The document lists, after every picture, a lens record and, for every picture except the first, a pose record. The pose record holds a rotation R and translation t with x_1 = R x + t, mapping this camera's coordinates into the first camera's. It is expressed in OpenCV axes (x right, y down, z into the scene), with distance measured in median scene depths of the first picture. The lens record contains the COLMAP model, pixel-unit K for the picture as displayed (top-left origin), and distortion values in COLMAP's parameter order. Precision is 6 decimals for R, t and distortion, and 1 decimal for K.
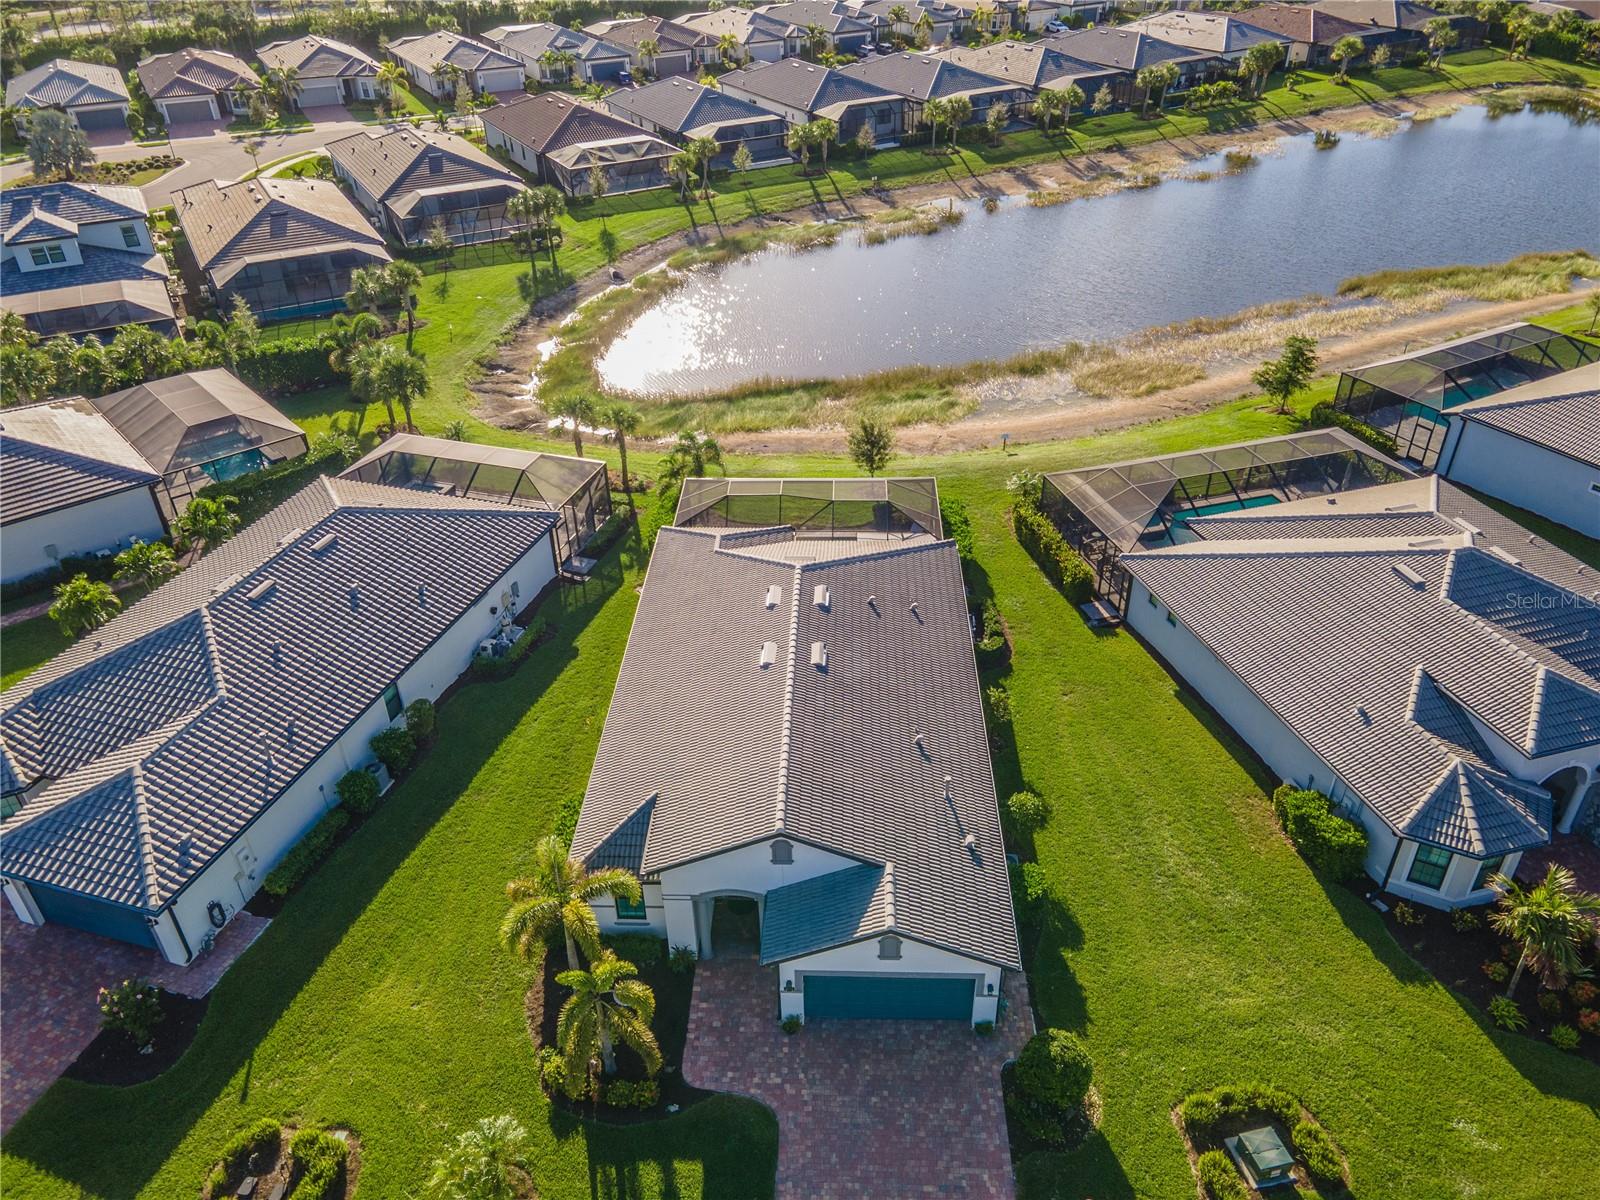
lens RADIAL K [[1171.0, 0, 793.8], [0, 1171.0, 597.0], [0, 0, 1]] dist [0.028798, 0.023063]
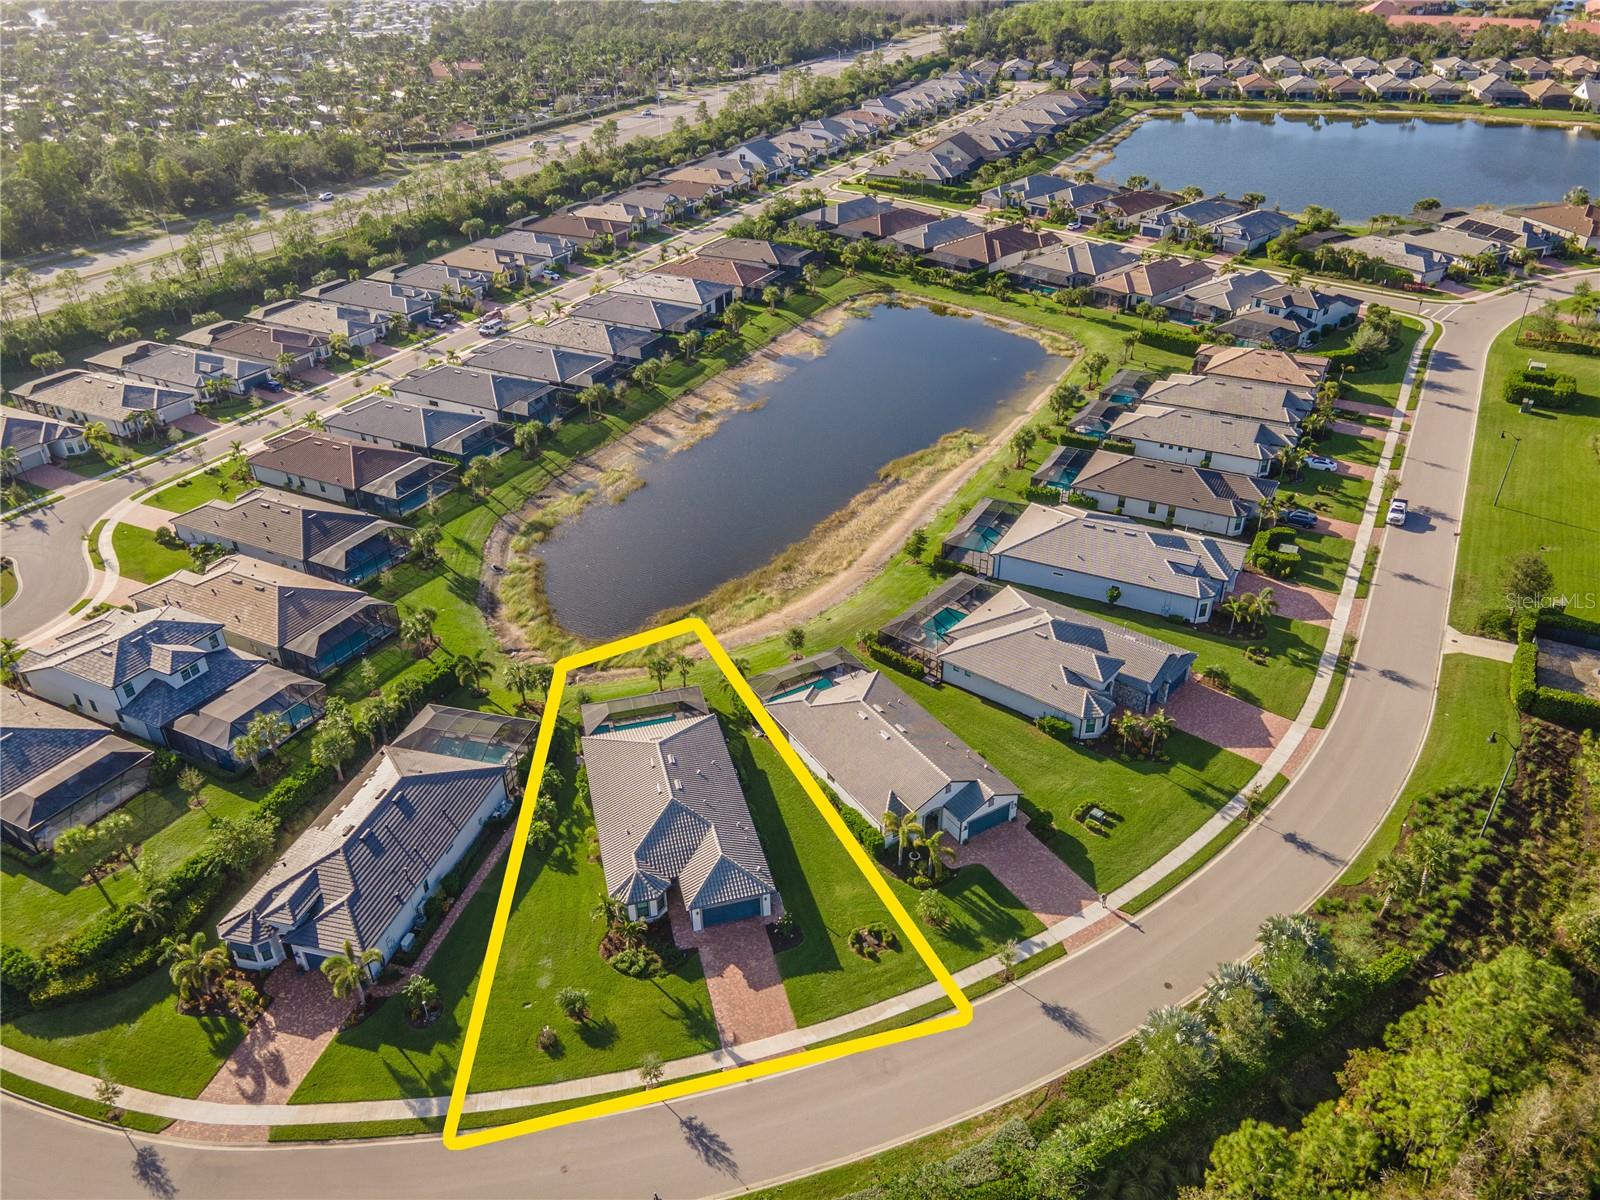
lens RADIAL K [[1171.0, 0, 794.7], [0, 1171.0, 601.1], [0, 0, 1]] dist [0.028798, 0.023063]
pose [[0.833804, -0.281664, 0.474802, -1.002138], [0.303951, 0.952180, 0.031084, -0.282565], [-0.460853, 0.118398, 0.879544, -0.945869]]
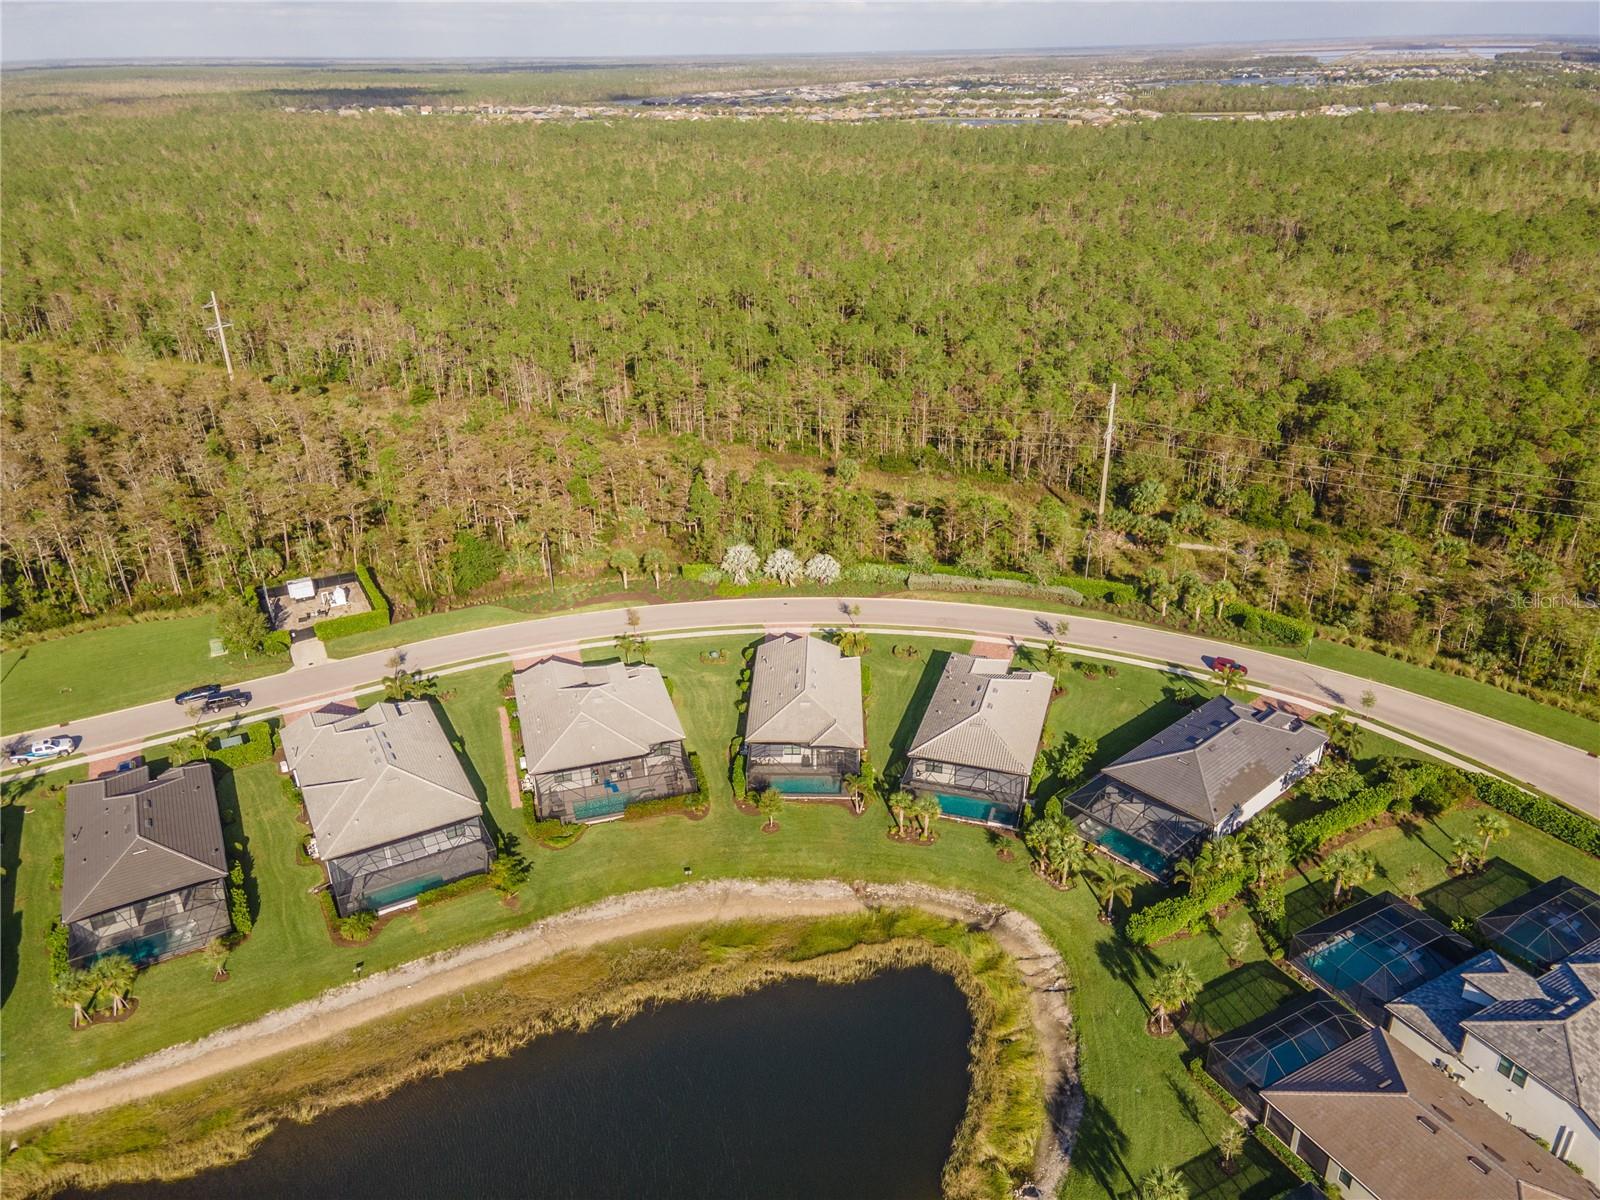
lens RADIAL K [[1171.0, 0, 793.2], [0, 1171.0, 594.7], [0, 0, 1]] dist [0.028798, 0.023063]
pose [[-0.999269, 0.036597, 0.011016, -0.004733], [0.028655, 0.526677, 0.849582, -2.181084], [0.025290, 0.849277, -0.527341, 1.902889]]
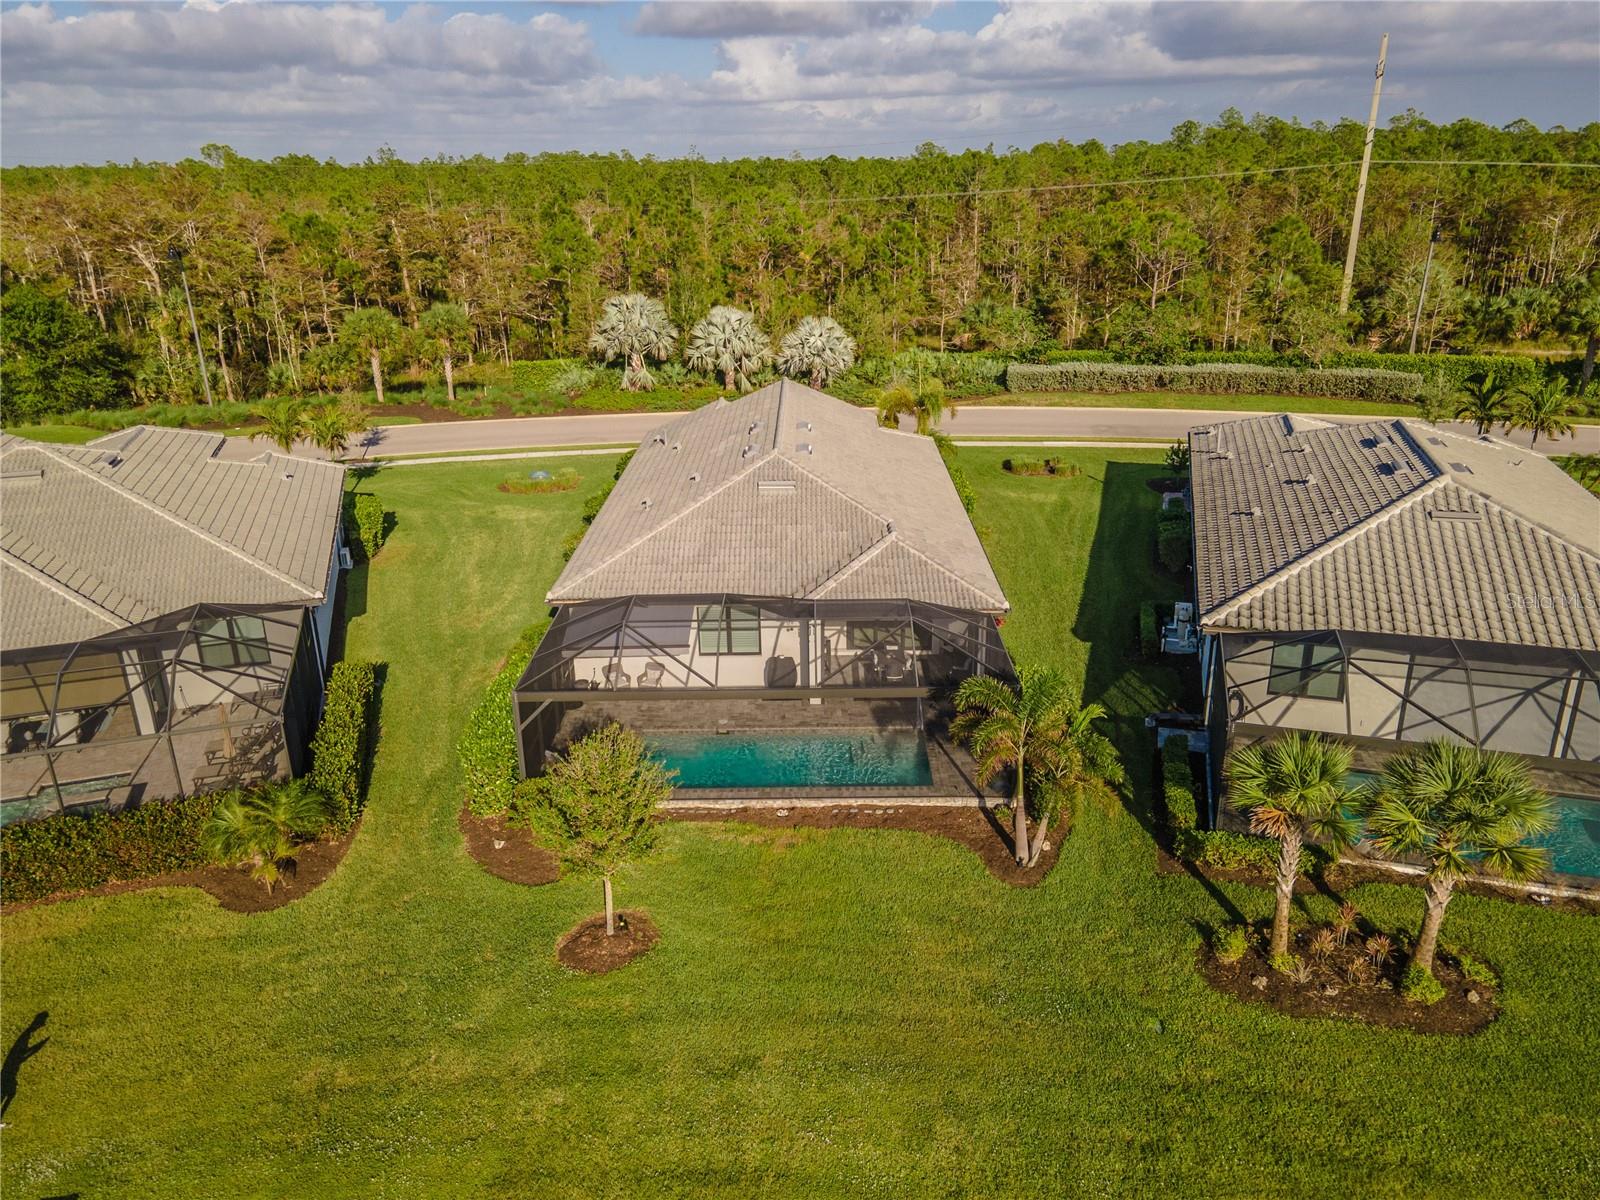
lens RADIAL K [[1171.0, 0, 794.2], [0, 1171.0, 606.3], [0, 0, 1]] dist [0.028798, 0.023063]
pose [[-0.998641, 0.051300, -0.009230, 0.004417], [0.022719, 0.587766, 0.808712, -0.528404], [0.046912, 0.807403, -0.588133, 1.280708]]
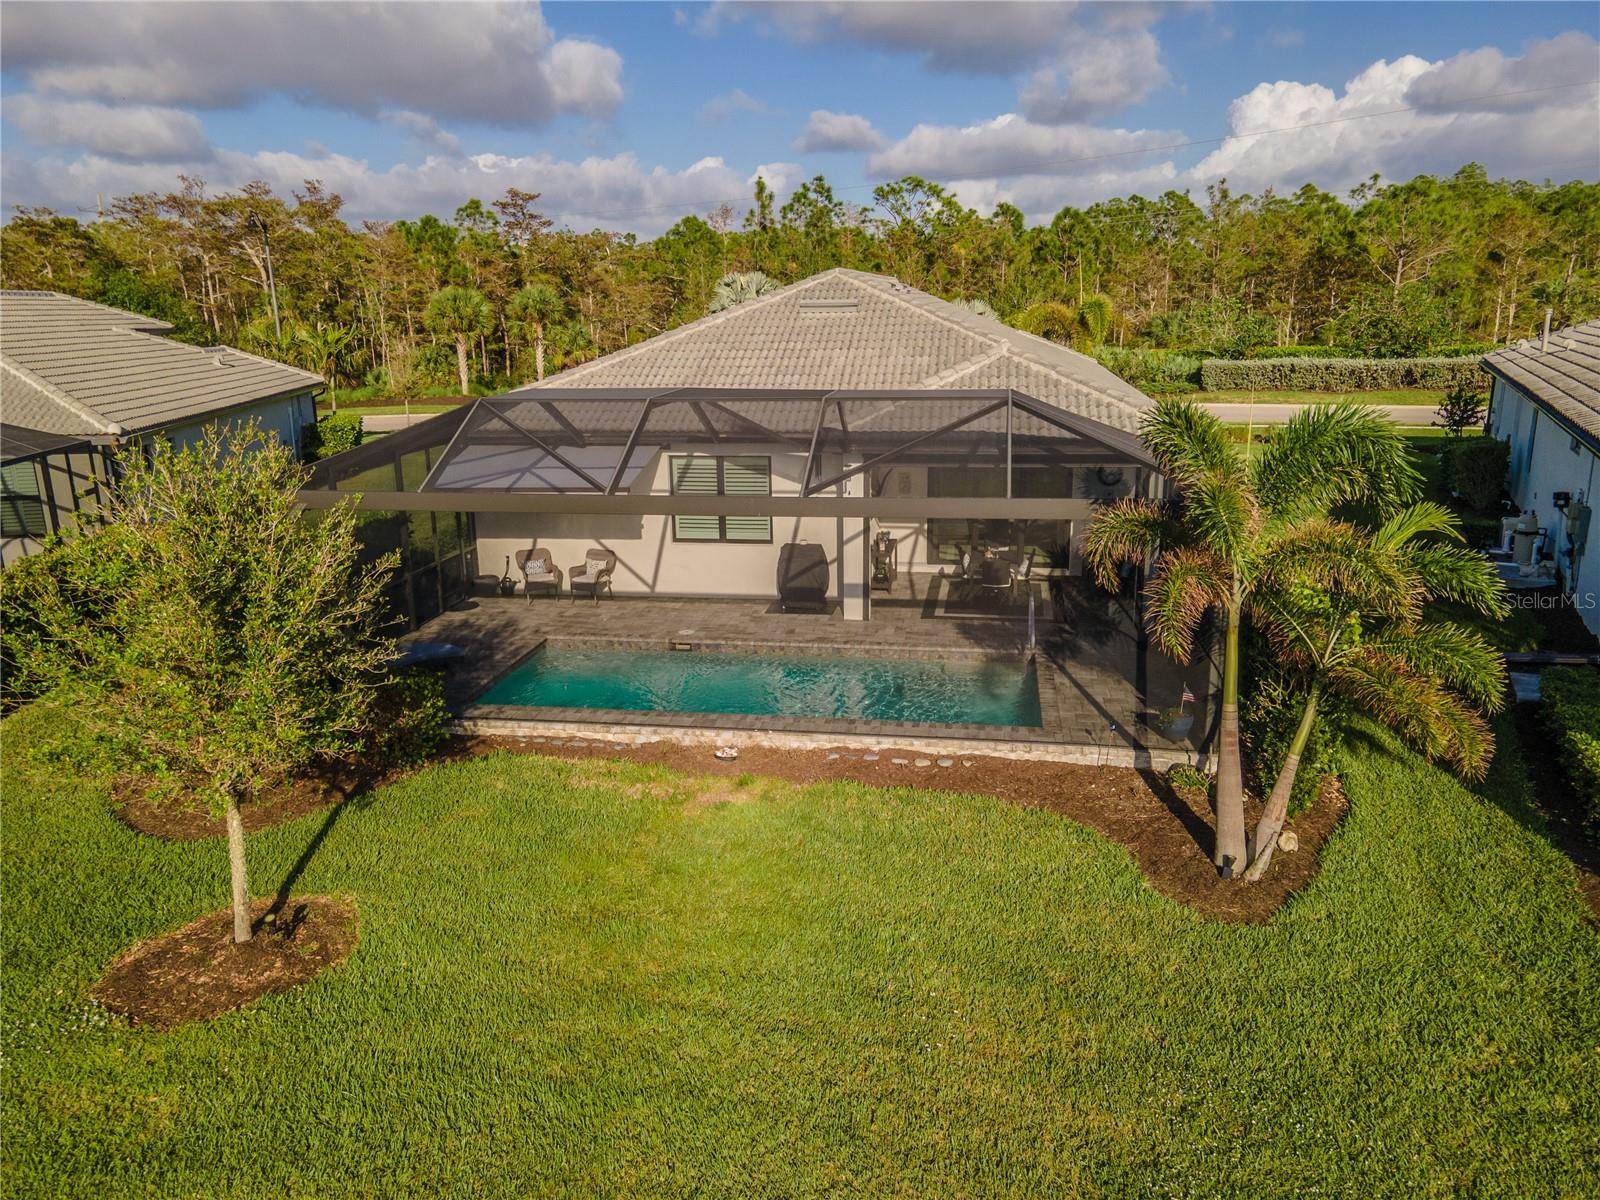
lens RADIAL K [[1171.0, 0, 792.6], [0, 1171.0, 611.6], [0, 0, 1]] dist [0.028798, 0.023063]
pose [[-0.990621, 0.008546, 0.136369, -0.039623], [0.107230, 0.667181, 0.737138, -0.269803], [-0.084683, 0.744847, -0.661840, 1.197722]]
